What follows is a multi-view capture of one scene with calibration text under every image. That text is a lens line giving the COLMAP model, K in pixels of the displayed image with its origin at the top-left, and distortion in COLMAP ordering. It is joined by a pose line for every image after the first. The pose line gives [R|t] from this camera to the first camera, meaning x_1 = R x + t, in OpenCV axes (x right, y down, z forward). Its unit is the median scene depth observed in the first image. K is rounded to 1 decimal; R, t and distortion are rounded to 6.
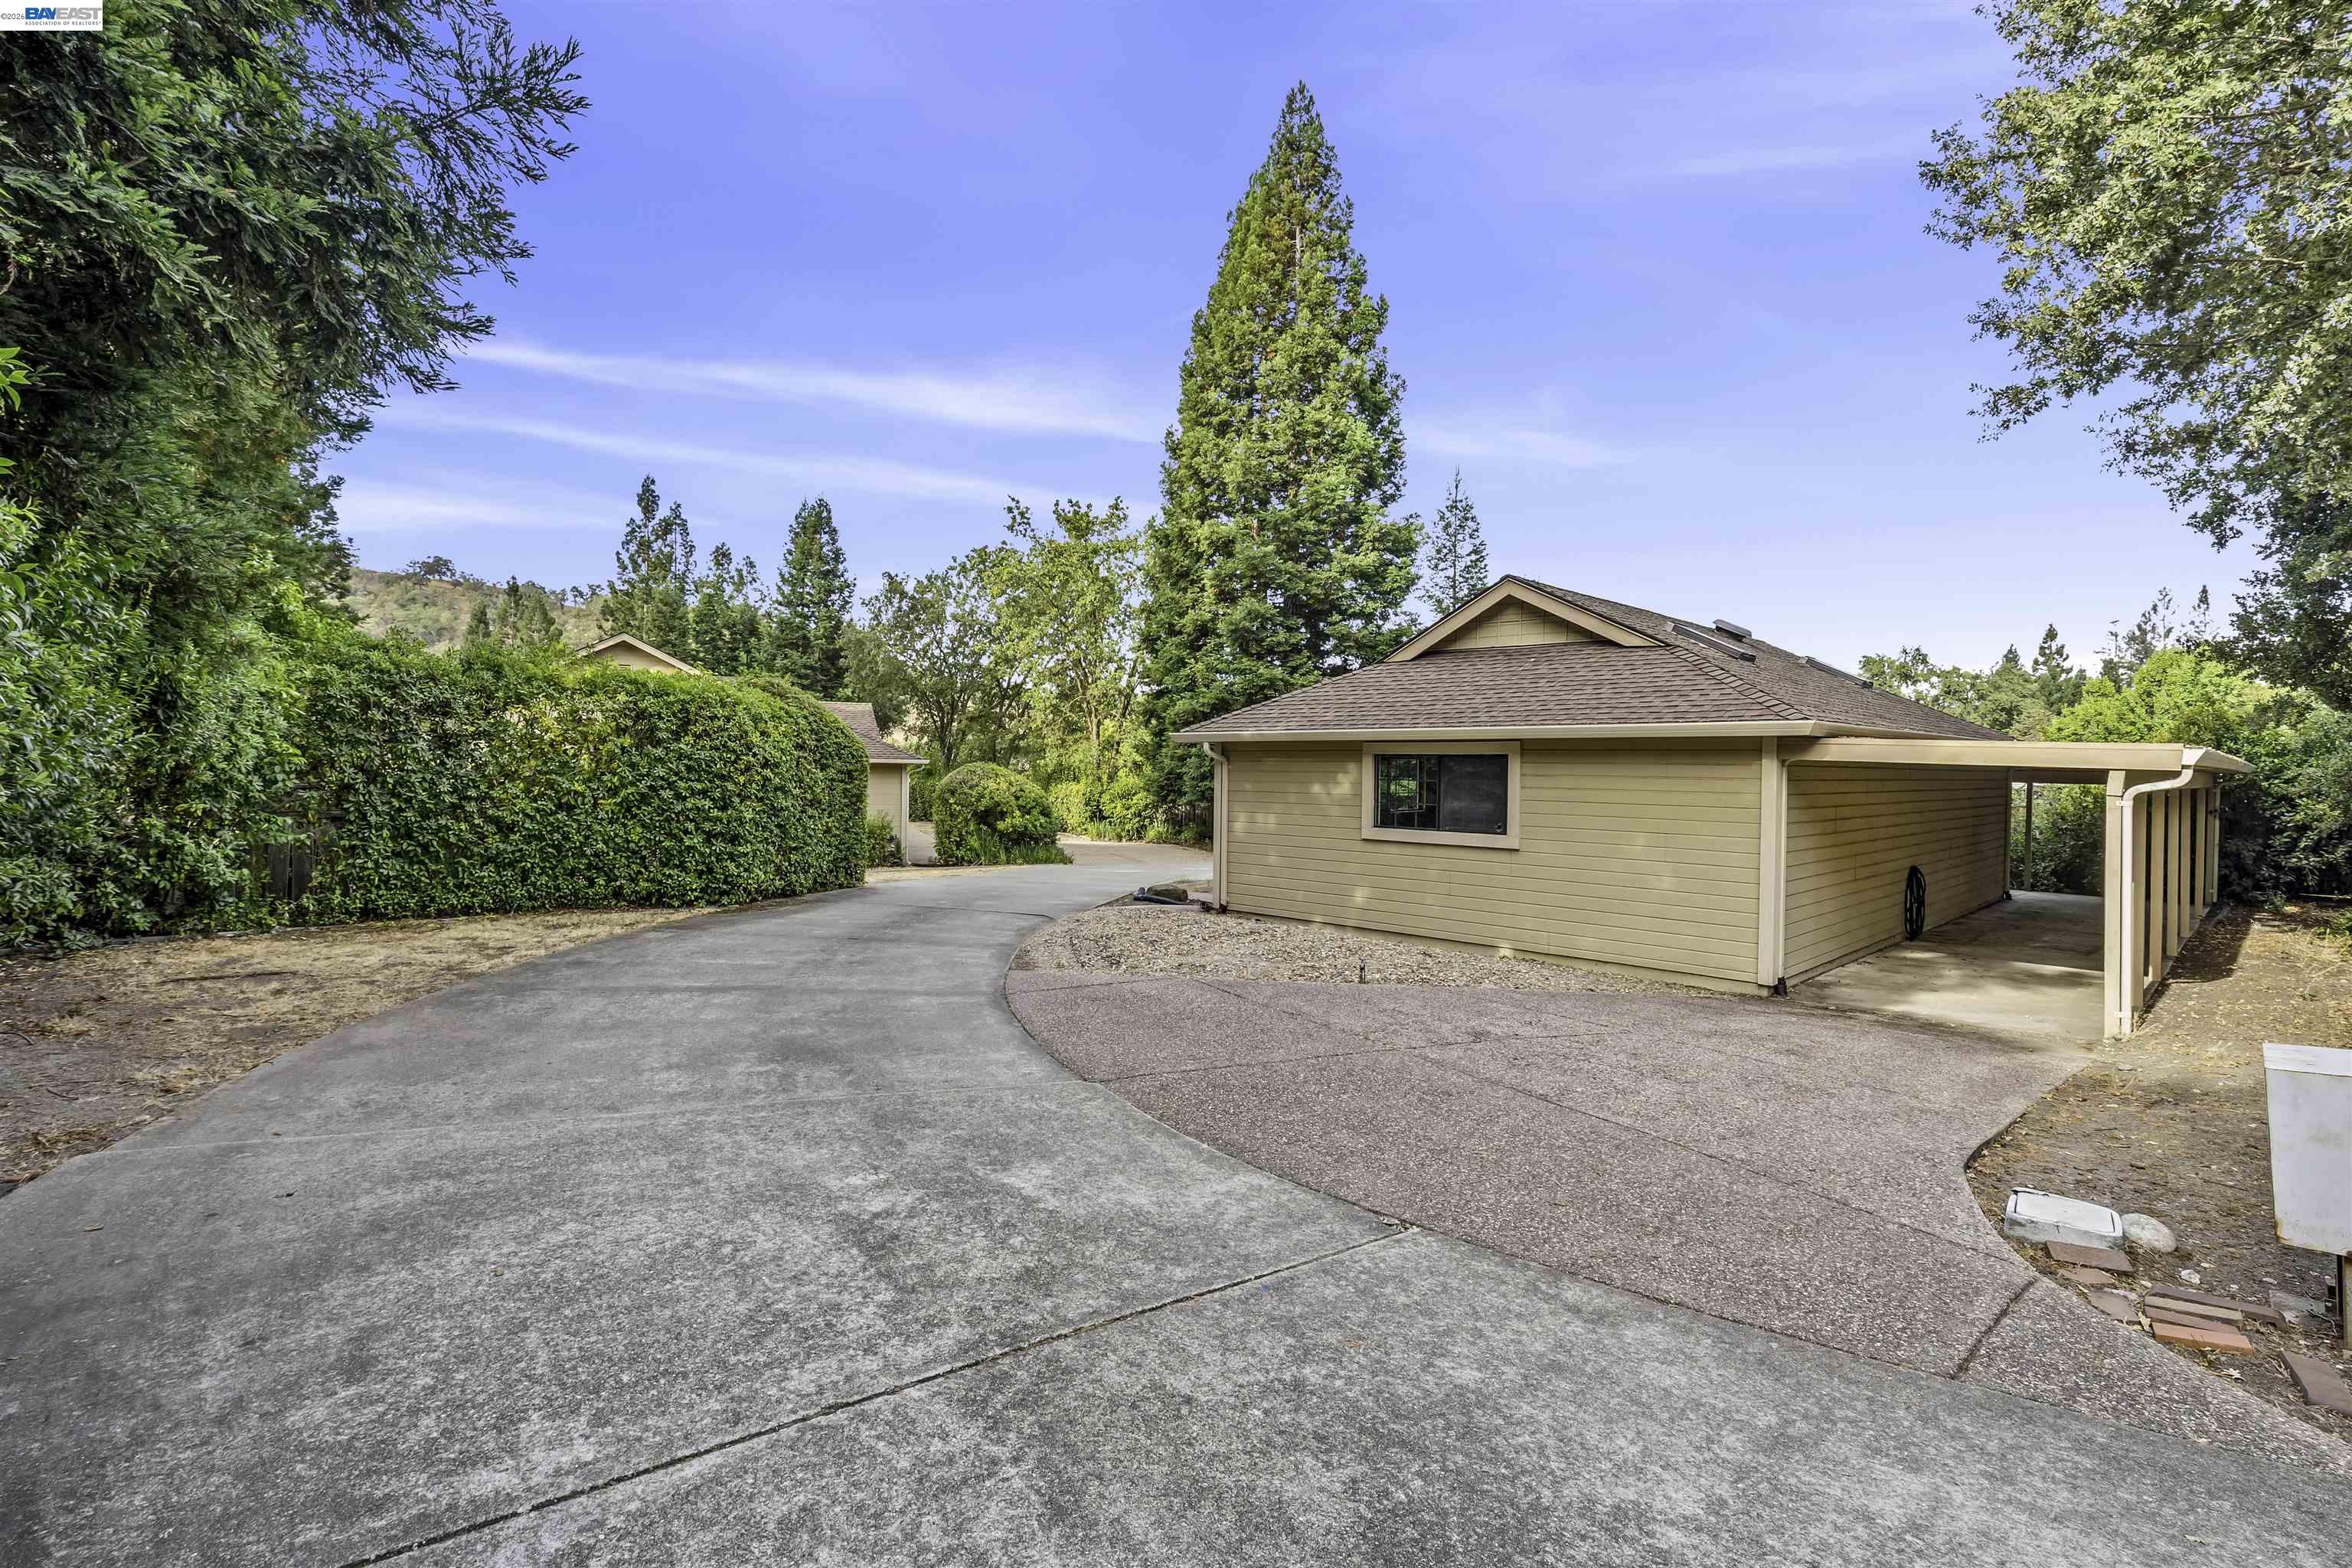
lens RADIAL K [[1078.1, 0, 1167.8], [0, 1078.1, 789.2], [0, 0, 1]] dist [-0.000598, 0.000061]
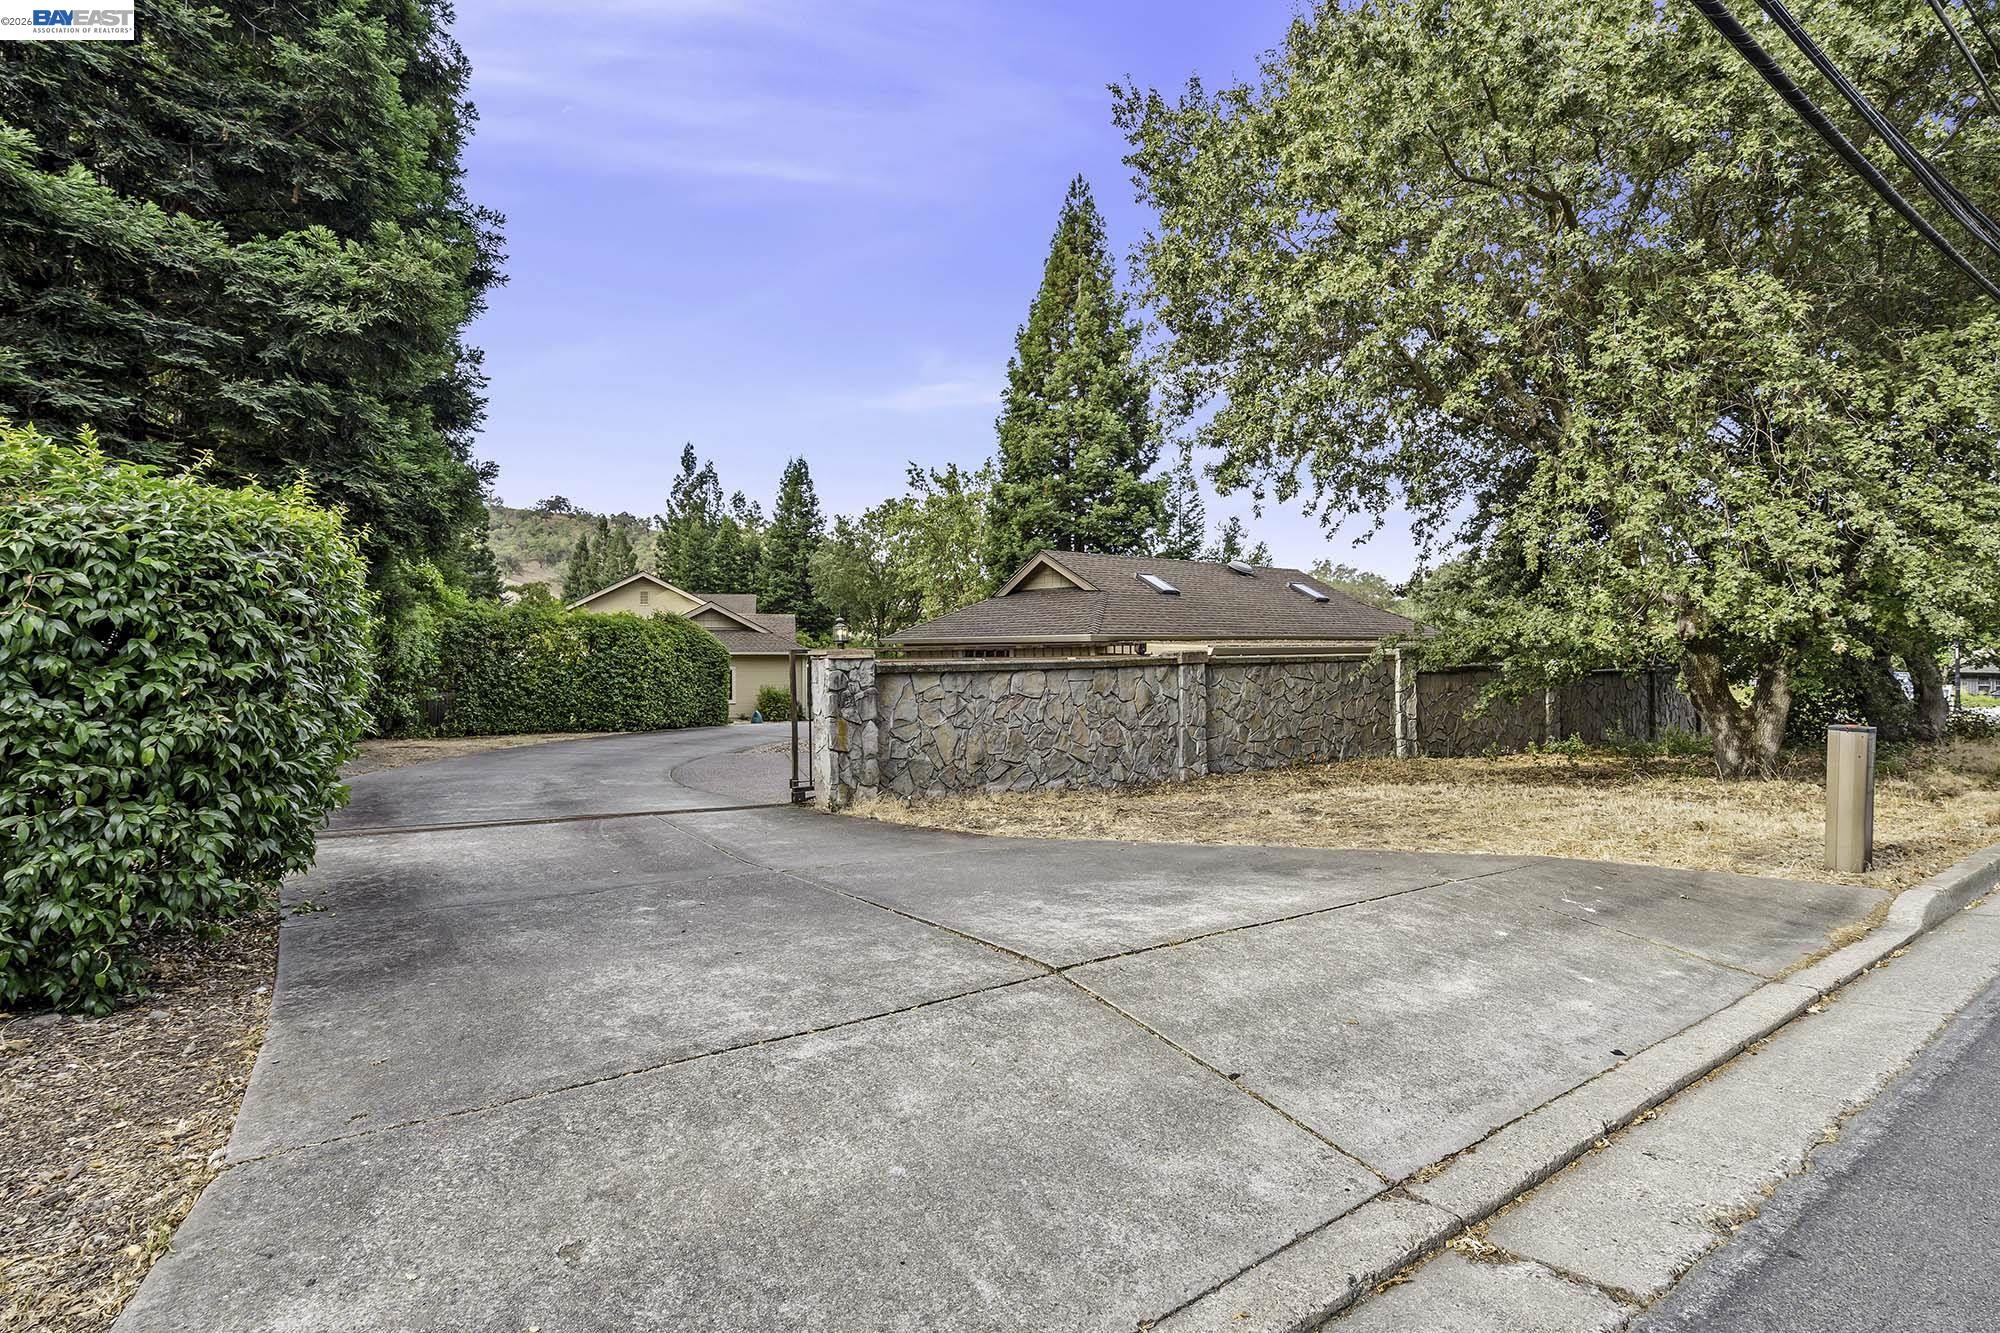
lens RADIAL K [[913.2, 0, 1000.0], [0, 913.2, 666.5], [0, 0, 1]] dist [-0.002164, -0.000218]
pose [[0.989062, -0.011364, -0.147060, 0.190172], [0.010968, 0.999934, -0.003502, 0.000574], [0.147090, 0.001851, 0.989121, -0.213559]]
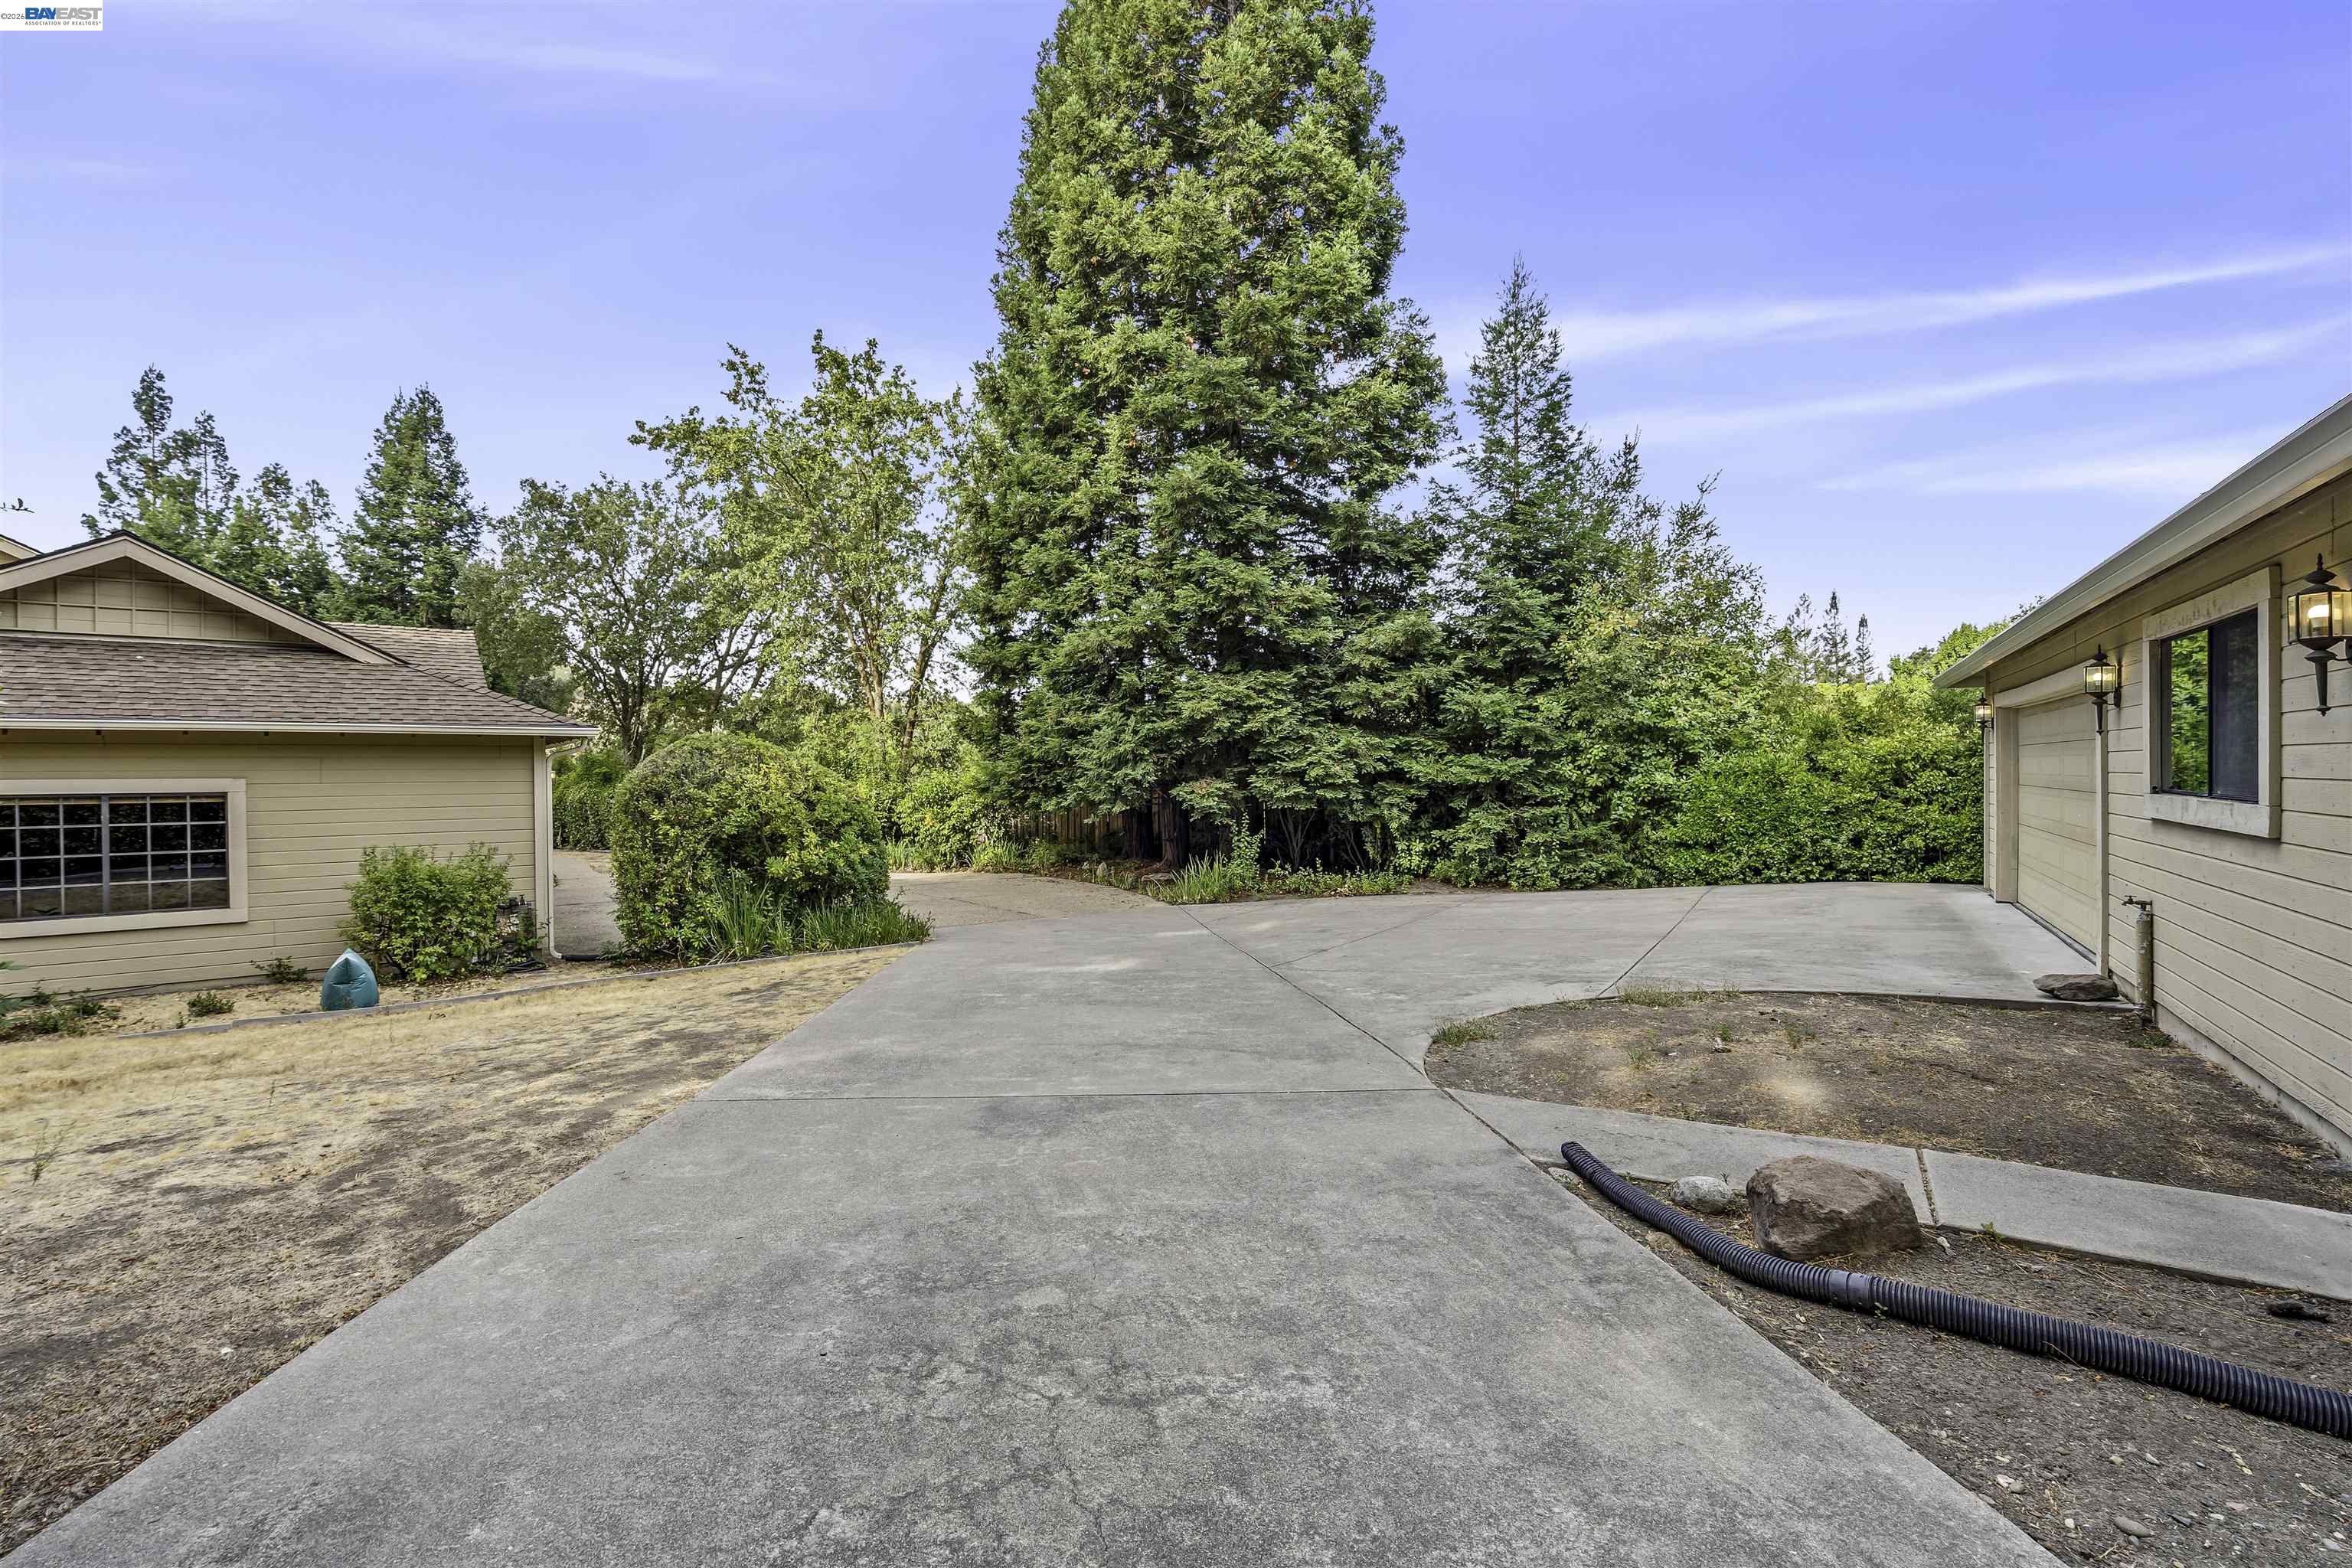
lens RADIAL K [[1075.8, 0, 1169.5], [0, 1075.8, 787.8], [0, 0, 1]] dist [0.000304, 0.000343]
pose [[0.965507, -0.026881, 0.258985, -0.089526], [0.028780, 0.999579, -0.003545, 0.005584], [-0.258781, 0.010876, 0.965875, 0.417306]]
